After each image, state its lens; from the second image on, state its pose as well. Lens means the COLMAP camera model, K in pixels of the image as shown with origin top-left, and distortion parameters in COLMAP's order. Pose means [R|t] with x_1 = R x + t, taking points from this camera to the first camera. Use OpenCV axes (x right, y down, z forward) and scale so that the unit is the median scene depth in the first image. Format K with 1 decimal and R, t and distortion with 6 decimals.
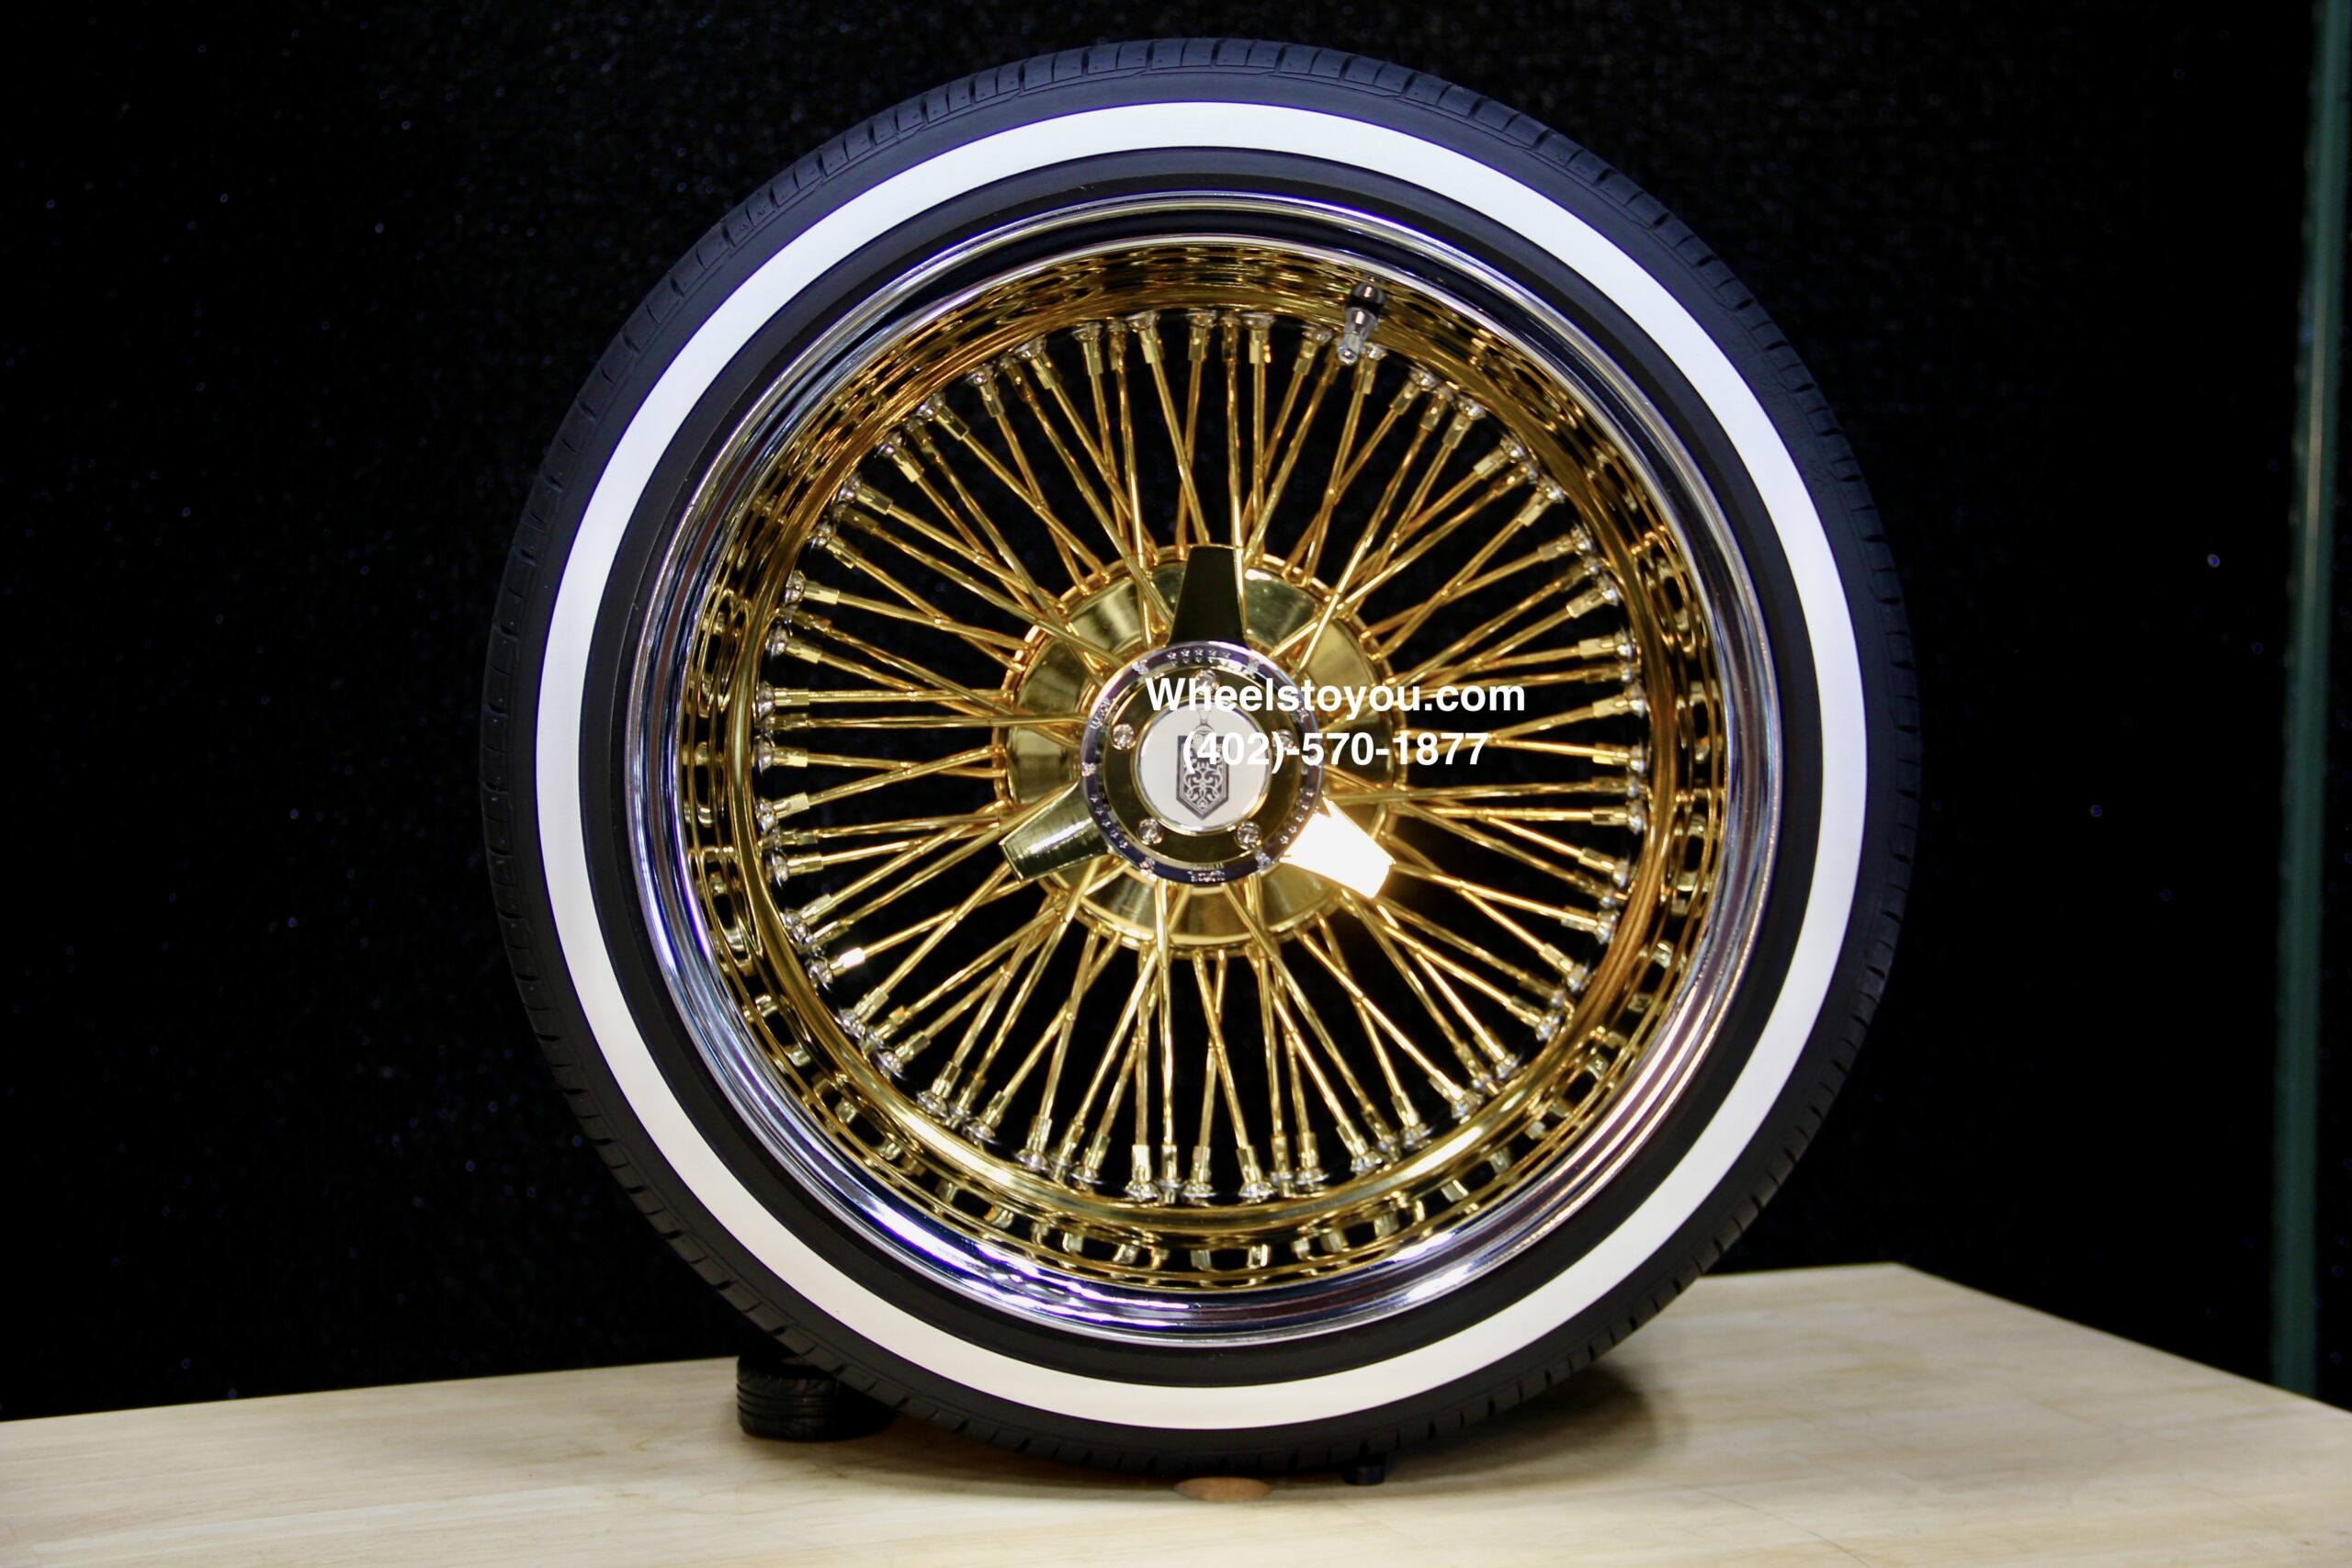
lens RADIAL K [[3892.2, 0, 1175.2], [0, 3892.2, 788.8], [0, 0, 1]] dist [0.185473, 0.000000]
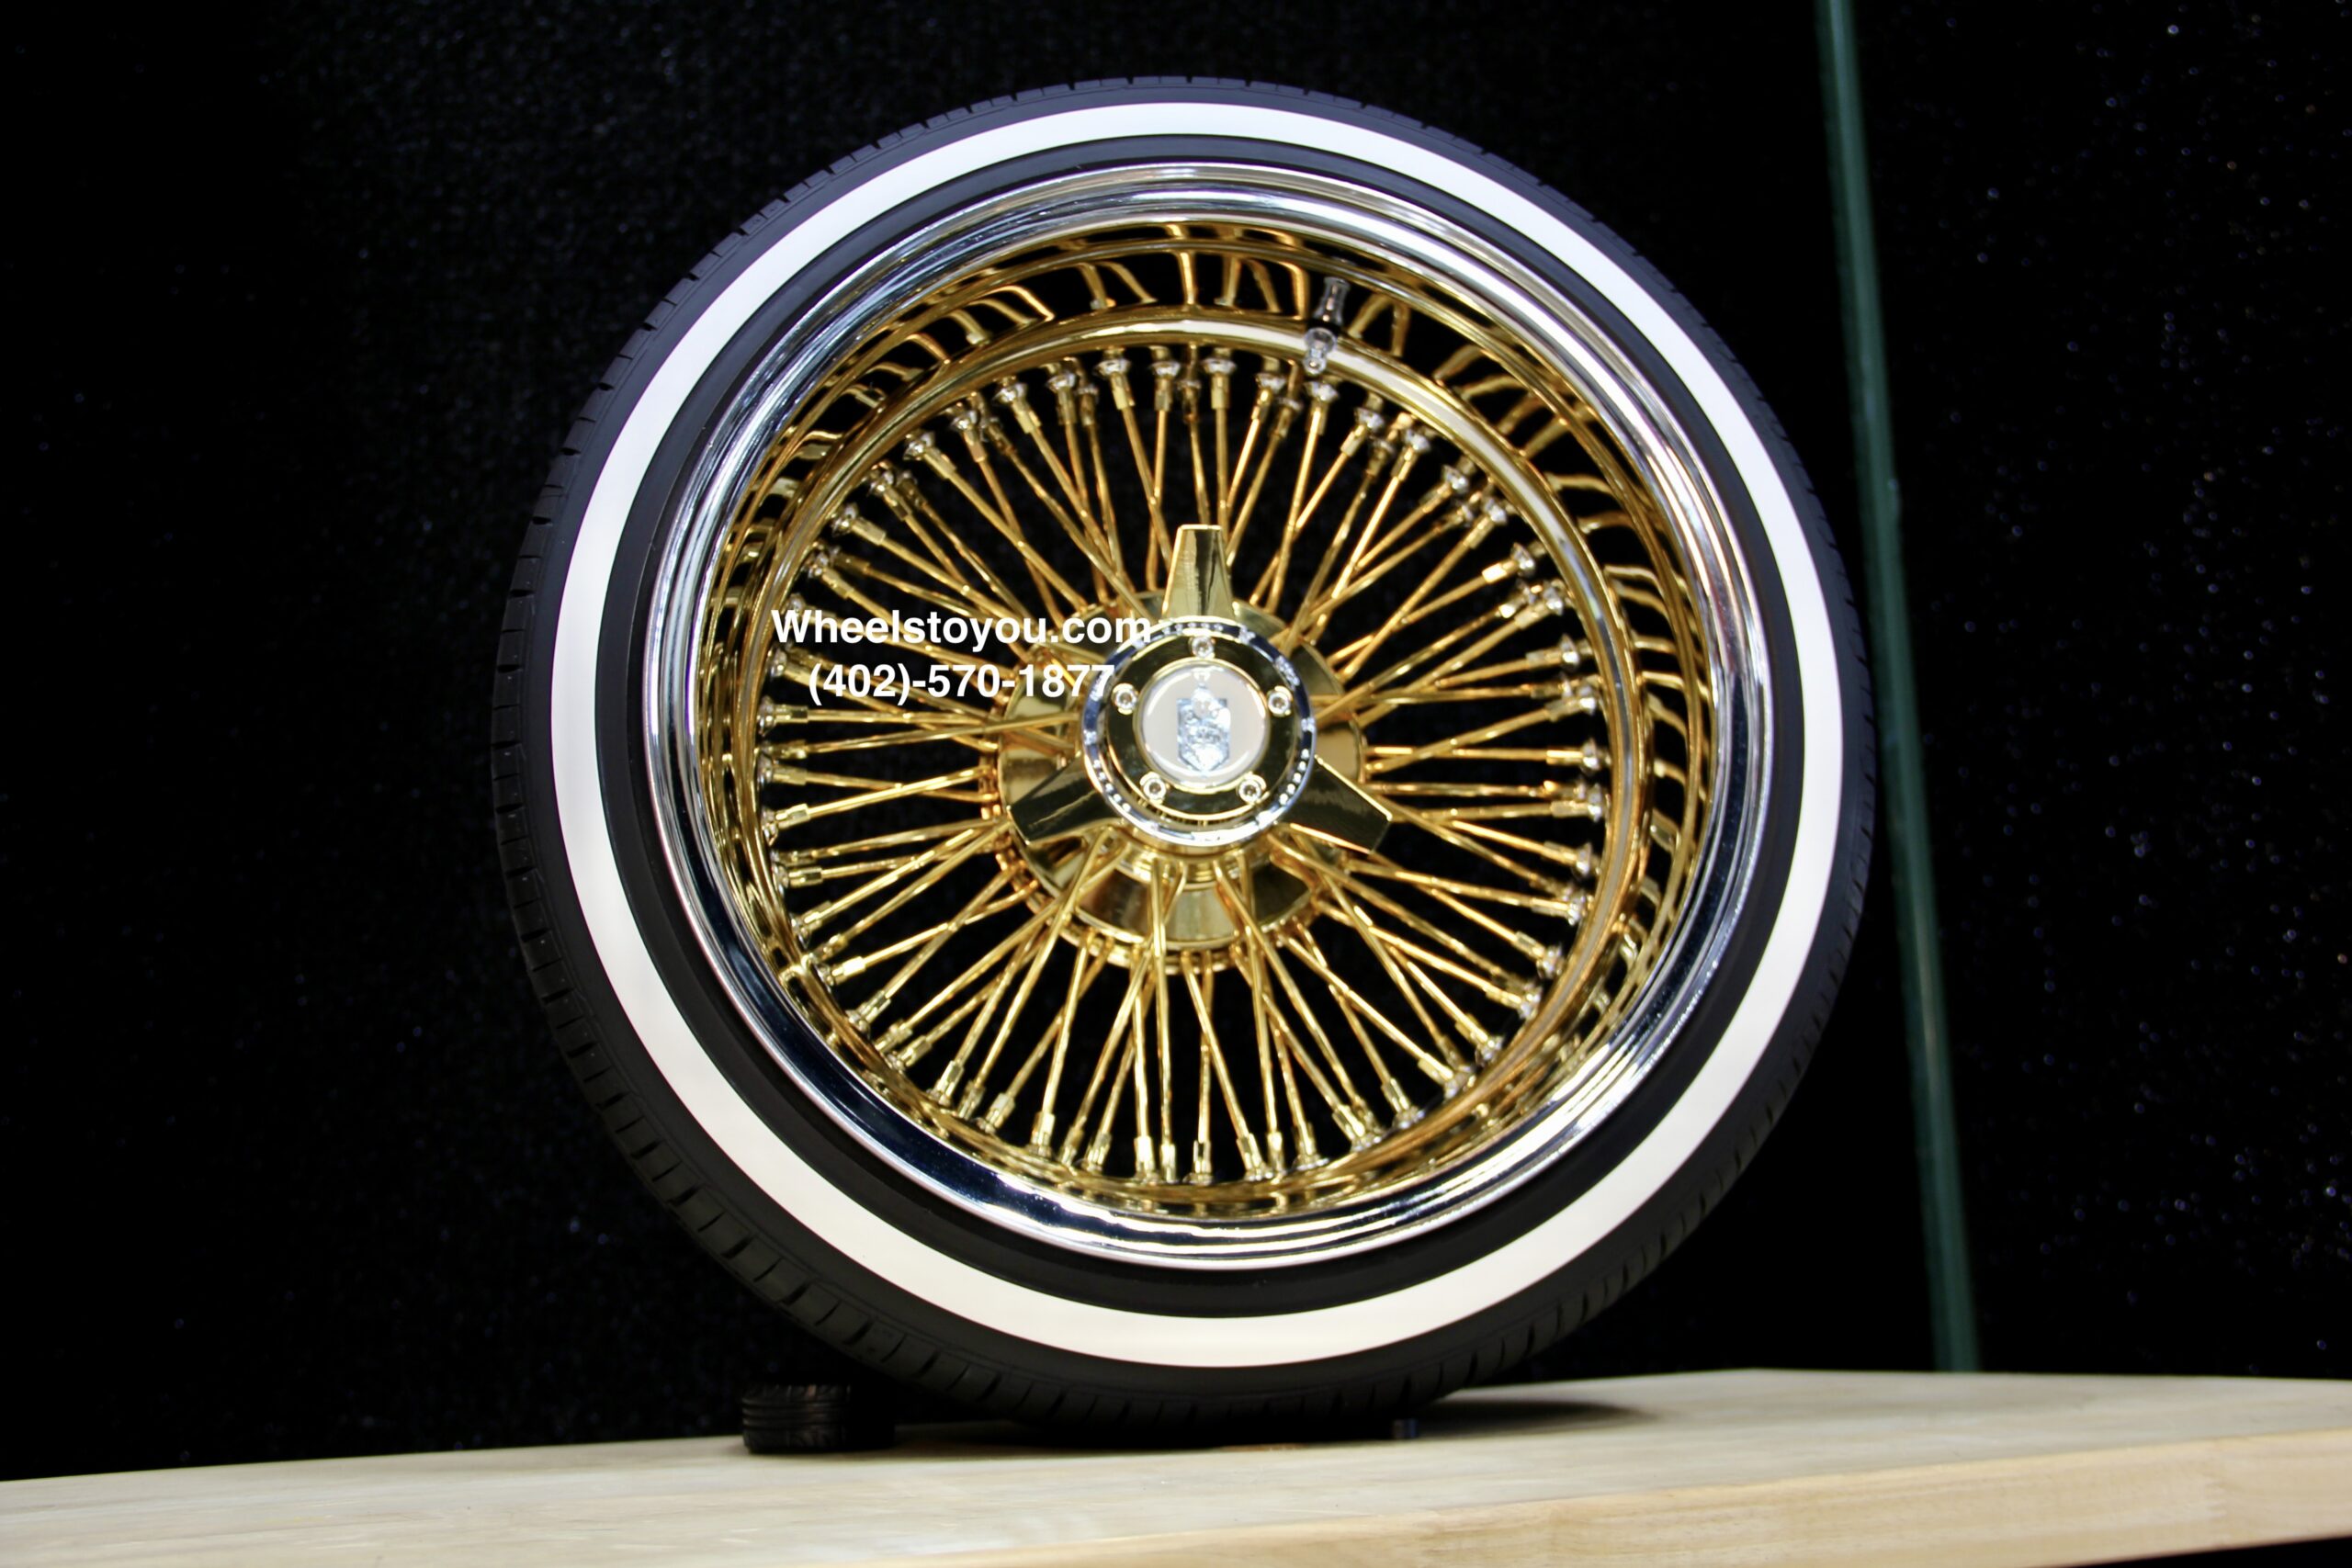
lens RADIAL K [[2592.8, 0, 1154.0], [0, 2592.8, 803.9], [0, 0, 1]] dist [0.016198, 0.000000]
pose [[0.994746, -0.023933, 0.099533, -0.071383], [0.048696, 0.965866, -0.254426, 0.180135], [-0.090046, 0.257936, 0.961957, 0.329779]]
